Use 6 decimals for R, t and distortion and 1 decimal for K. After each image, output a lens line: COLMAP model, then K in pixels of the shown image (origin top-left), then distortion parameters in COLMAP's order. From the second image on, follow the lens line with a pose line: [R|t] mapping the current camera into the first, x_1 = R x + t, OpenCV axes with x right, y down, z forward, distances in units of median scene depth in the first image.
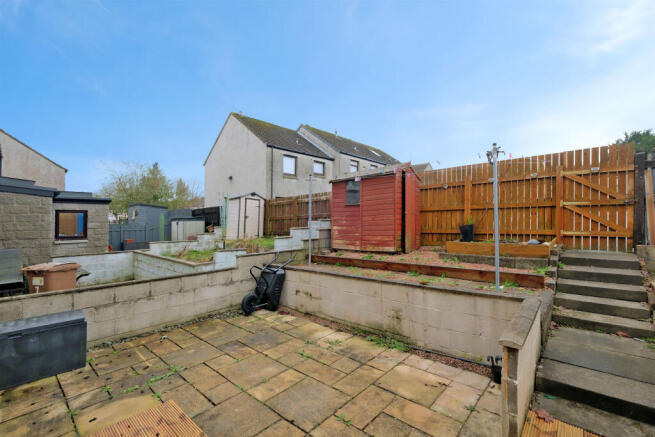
lens RADIAL K [[286.6, 0, 327.9], [0, 286.6, 219.3], [0, 0, 1]] dist [0.000072, -0.001138]
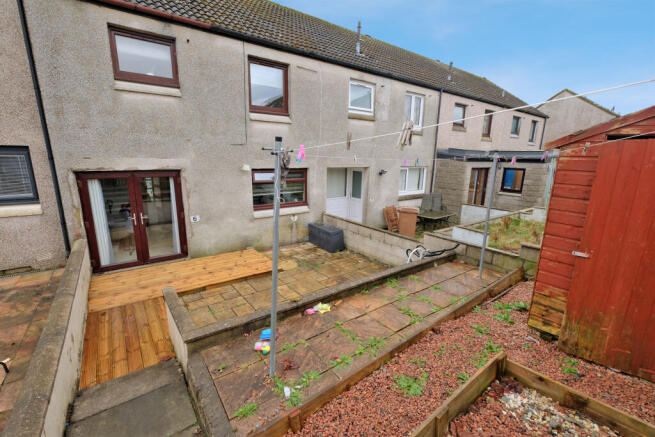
lens RADIAL K [[286.6, 0, 328.1], [0, 286.6, 218.2], [0, 0, 1]] dist [0.000072, -0.001138]
pose [[-0.196079, 0.219485, -0.955709, 0.969151], [-0.006643, 0.974309, 0.225119, -0.204164], [0.980566, 0.050489, -0.189584, 1.073441]]
